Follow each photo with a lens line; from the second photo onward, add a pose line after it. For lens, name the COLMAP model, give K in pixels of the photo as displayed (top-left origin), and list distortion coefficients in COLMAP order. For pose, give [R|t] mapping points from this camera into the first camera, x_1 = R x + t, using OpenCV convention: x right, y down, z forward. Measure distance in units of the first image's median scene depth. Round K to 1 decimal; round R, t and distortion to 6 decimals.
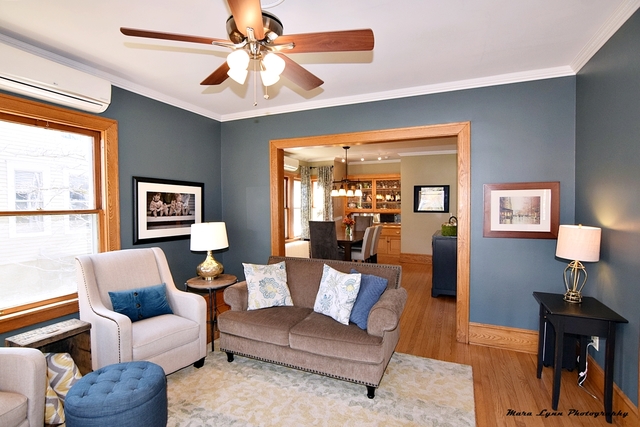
lens RADIAL K [[312.7, 0, 315.0], [0, 312.7, 211.1], [0, 0, 1]] dist [-0.025493, 0.002963]
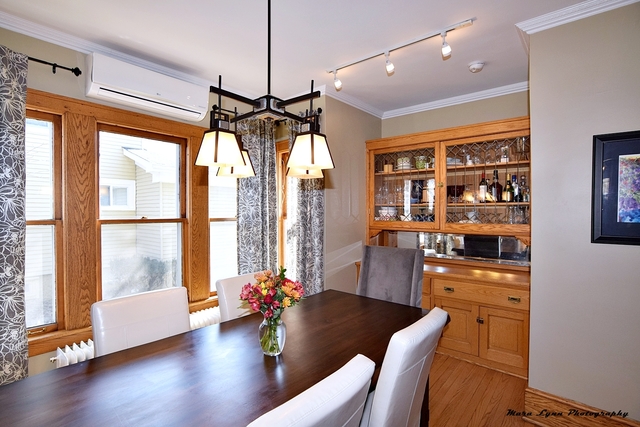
lens RADIAL K [[312.7, 0, 317.6], [0, 312.7, 214.6], [0, 0, 1]] dist [-0.025493, 0.002963]
pose [[0.962611, 0.007487, -0.270784, 0.165969], [-0.009104, 0.999947, -0.004715, -0.015516], [0.270734, 0.007004, 0.962629, 0.674158]]
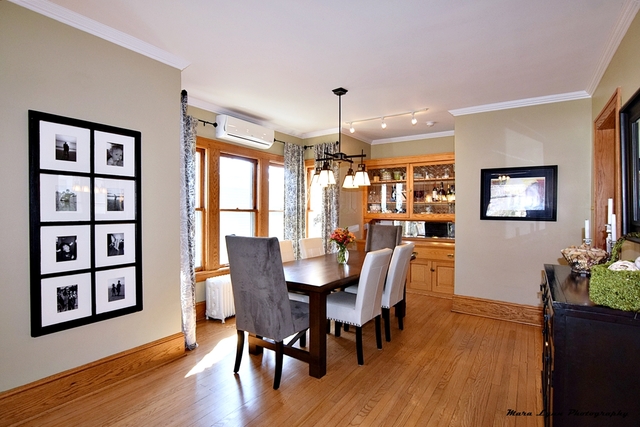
lens RADIAL K [[312.7, 0, 319.1], [0, 312.7, 214.5], [0, 0, 1]] dist [-0.025493, 0.002963]
pose [[0.985579, 0.010716, -0.168876, 0.132444], [-0.012650, 0.999866, -0.010380, 0.003196], [0.168742, 0.012367, 0.985583, 0.420847]]
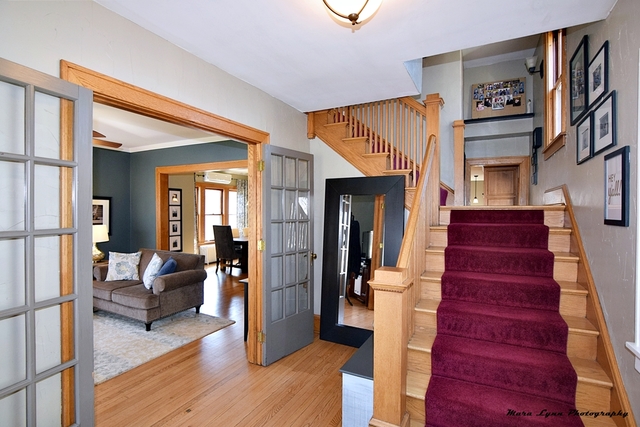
lens RADIAL K [[312.7, 0, 316.5], [0, 312.7, 210.4], [0, 0, 1]] dist [-0.025493, 0.002963]
pose [[0.997817, 0.009368, -0.065368, 0.351097], [-0.010480, 0.999806, -0.016689, -0.008476], [0.065199, 0.017338, 0.997722, -0.181549]]
